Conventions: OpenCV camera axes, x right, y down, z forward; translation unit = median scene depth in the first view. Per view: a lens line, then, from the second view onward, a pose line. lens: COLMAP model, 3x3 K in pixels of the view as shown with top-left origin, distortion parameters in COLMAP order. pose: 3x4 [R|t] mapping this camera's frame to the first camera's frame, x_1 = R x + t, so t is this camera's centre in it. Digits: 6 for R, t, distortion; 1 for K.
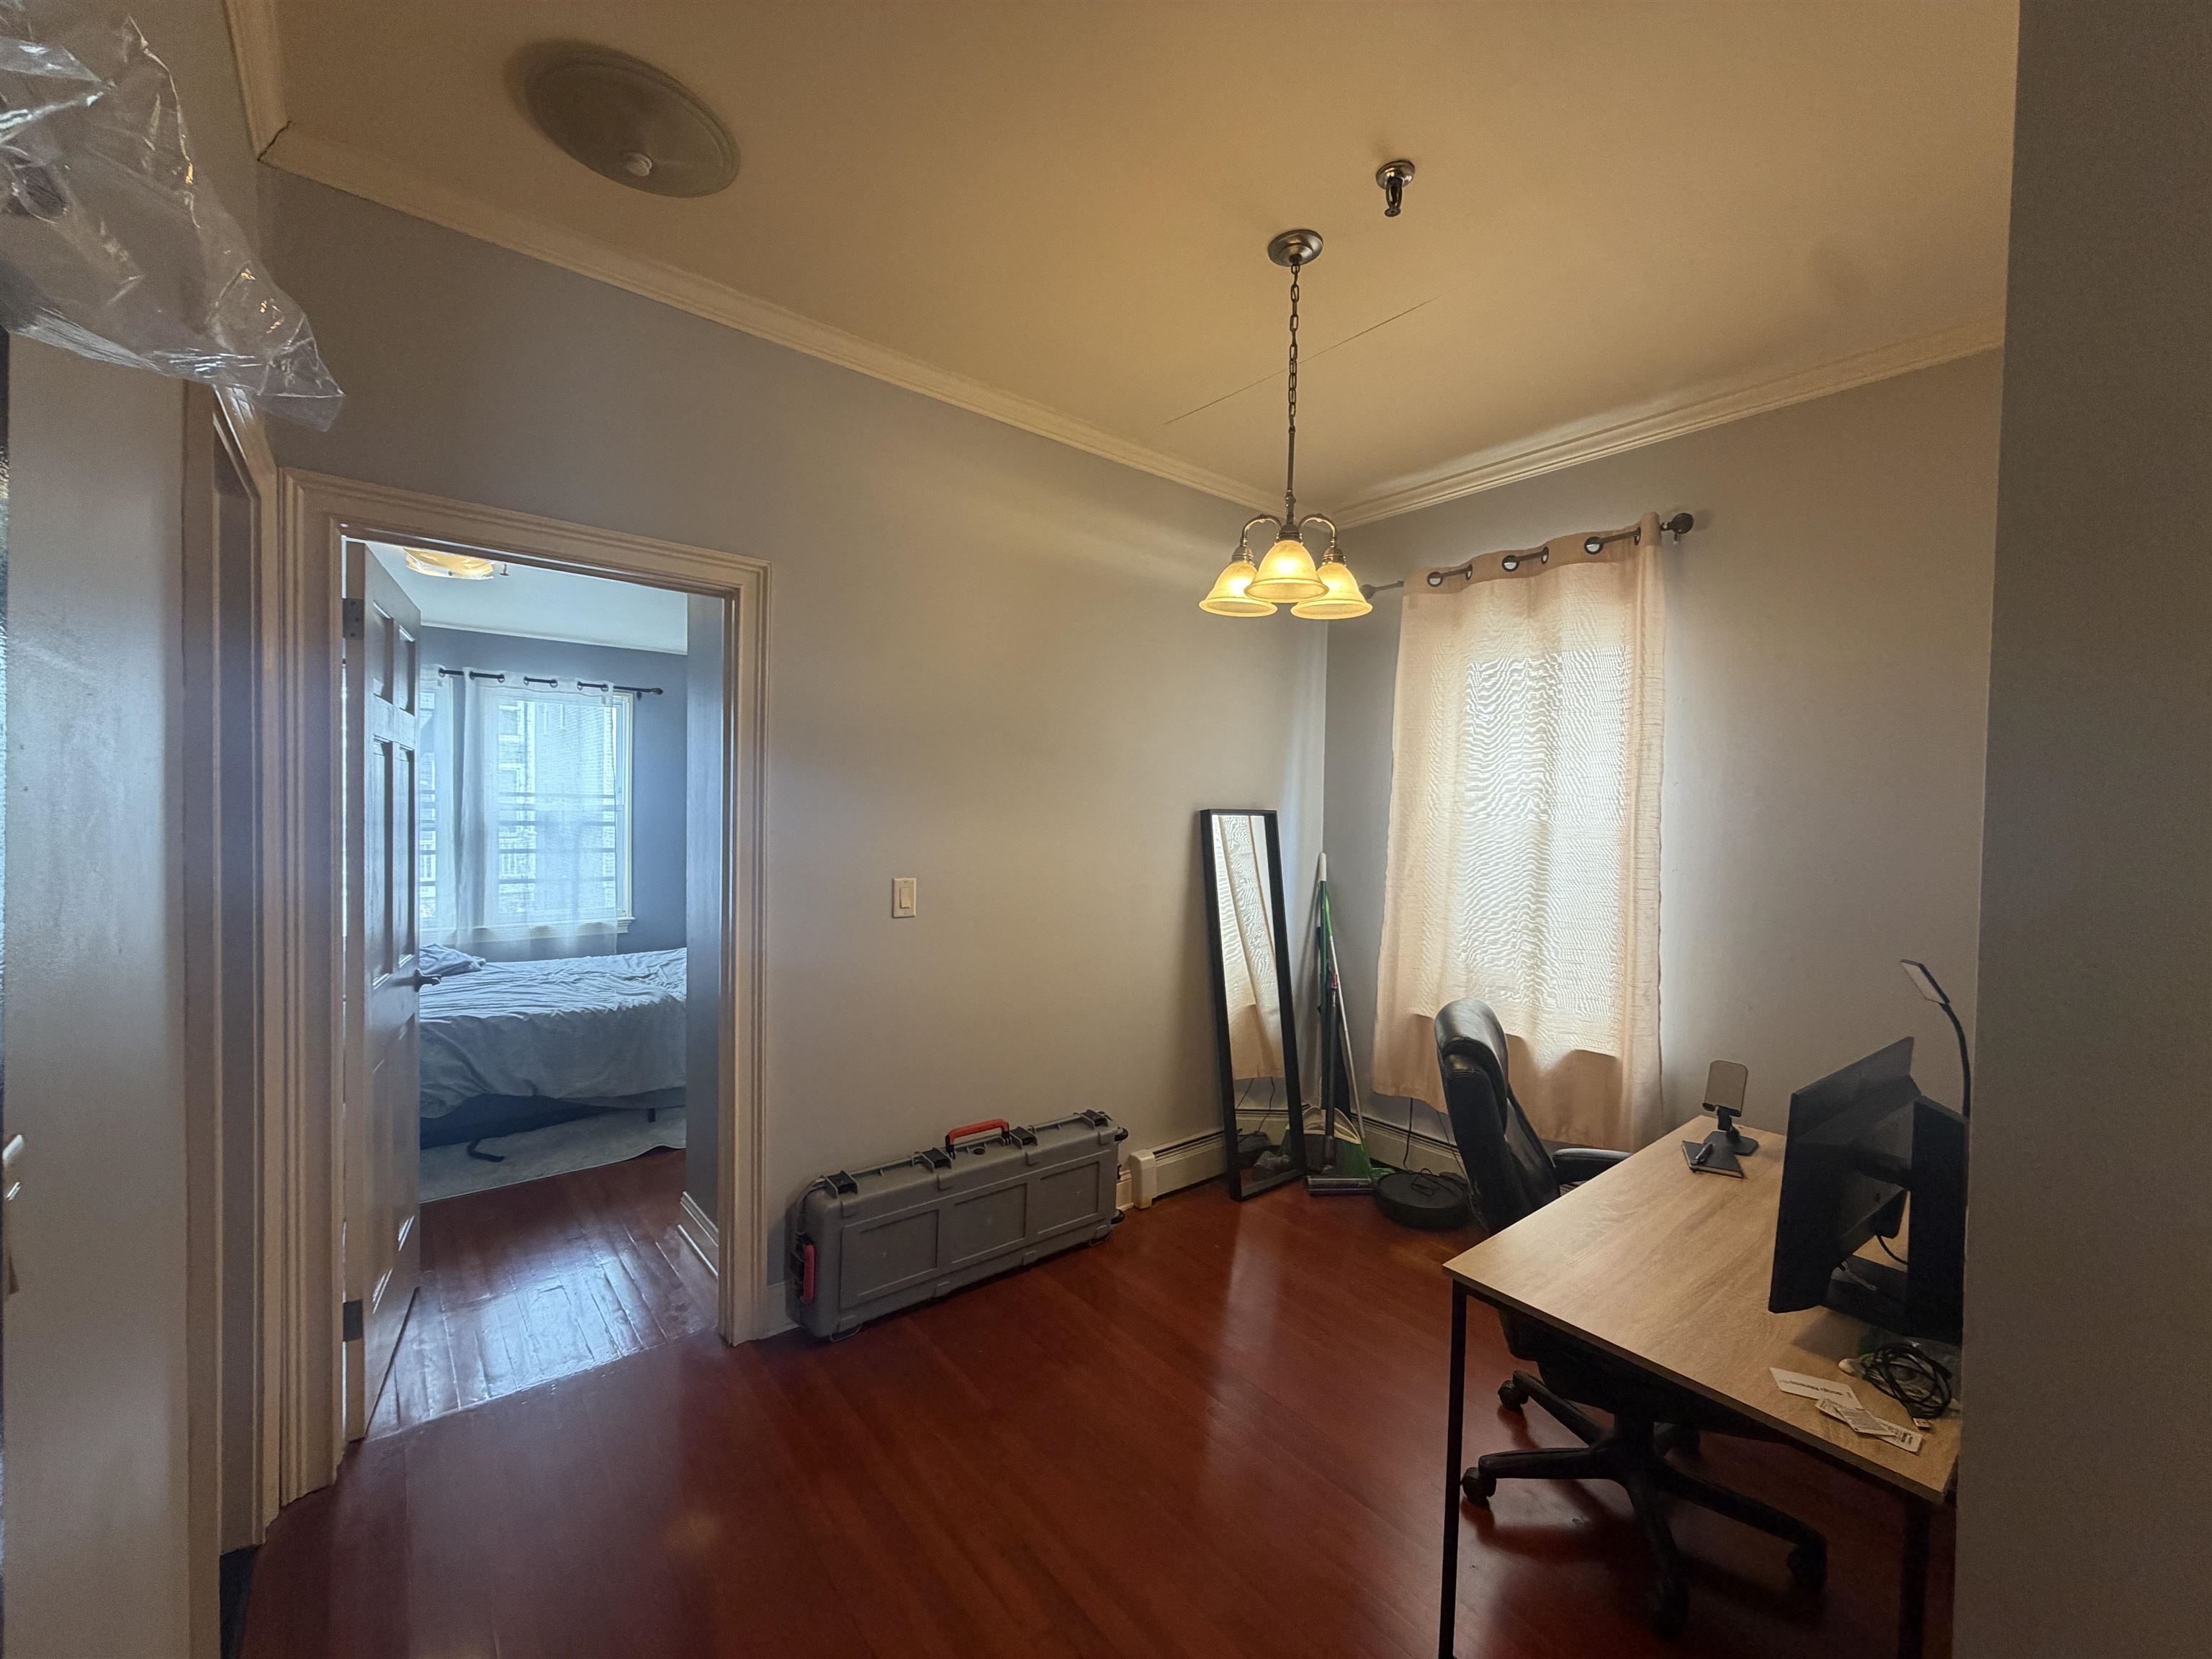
lens RADIAL K [[884.1, 0, 1110.6], [0, 884.1, 830.4], [0, 0, 1]] dist [0.001455, 0.000021]
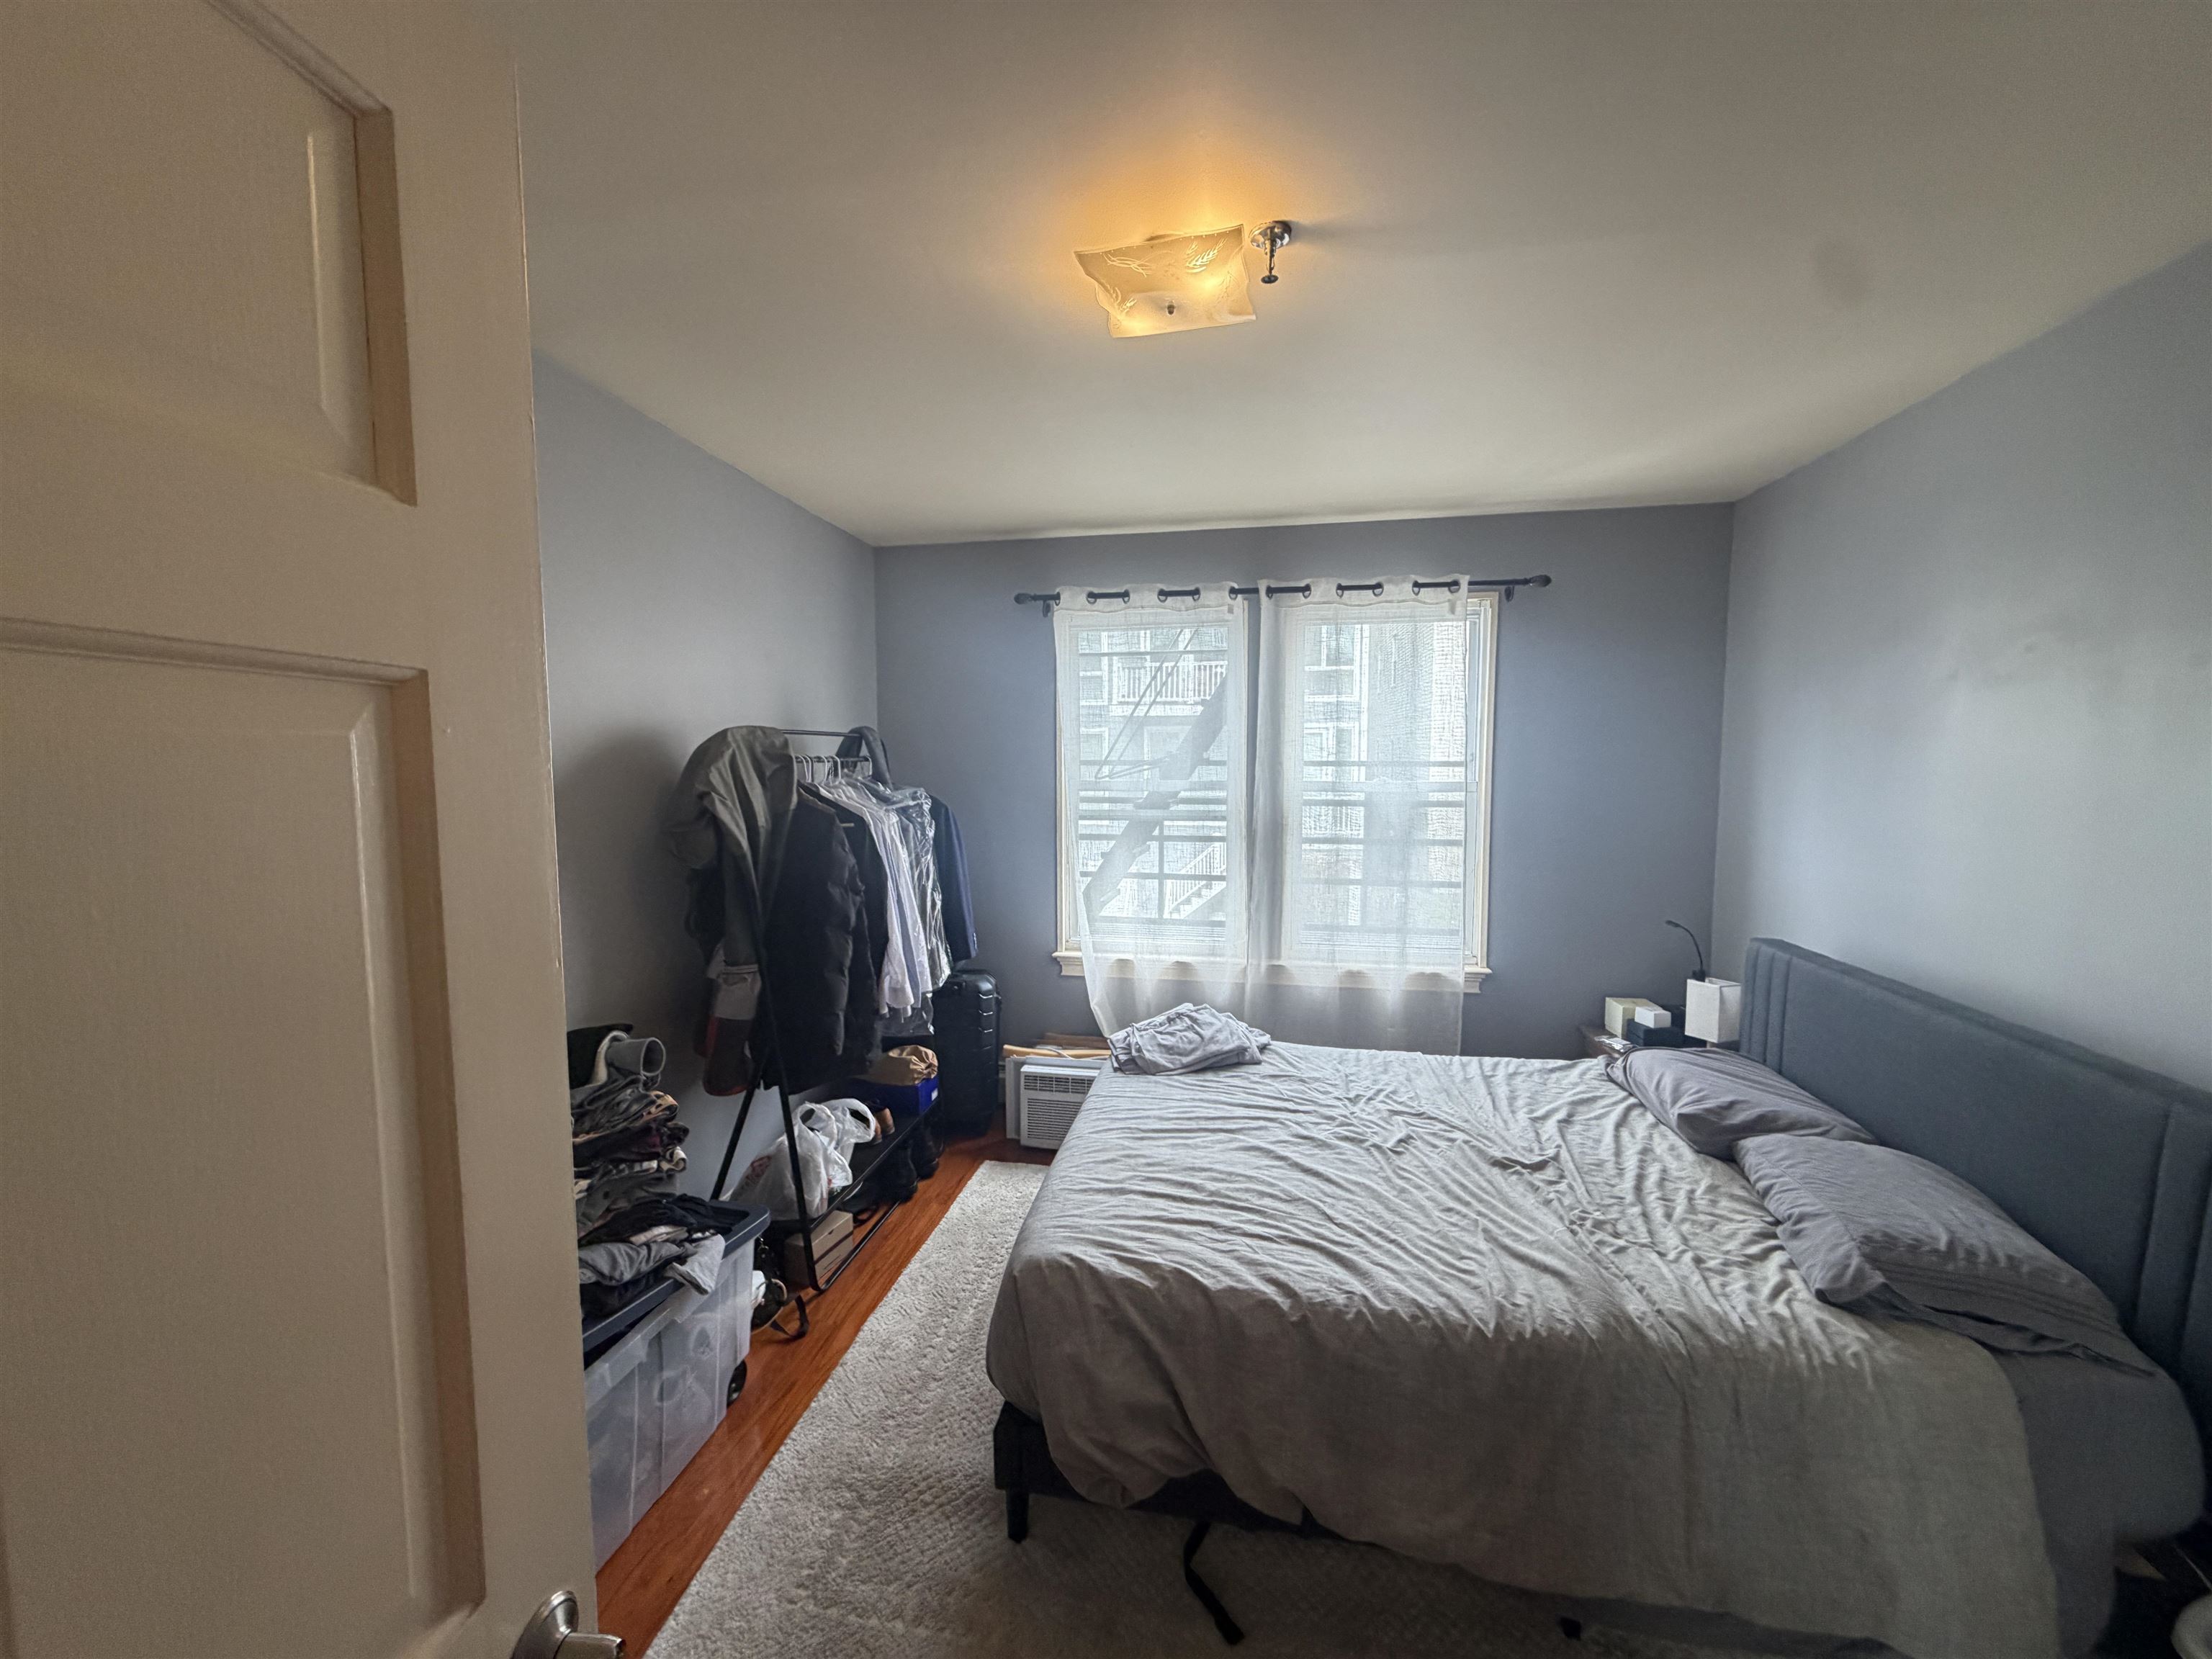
lens RADIAL K [[884.1, 0, 1092.4], [0, 884.1, 827.9], [0, 0, 1]] dist [0.001455, 0.000021]
pose [[0.637084, 0.040388, -0.769736, -0.277955], [-0.003073, 0.998751, 0.049861, -0.029383], [0.770789, -0.029401, 0.636412, 0.454025]]
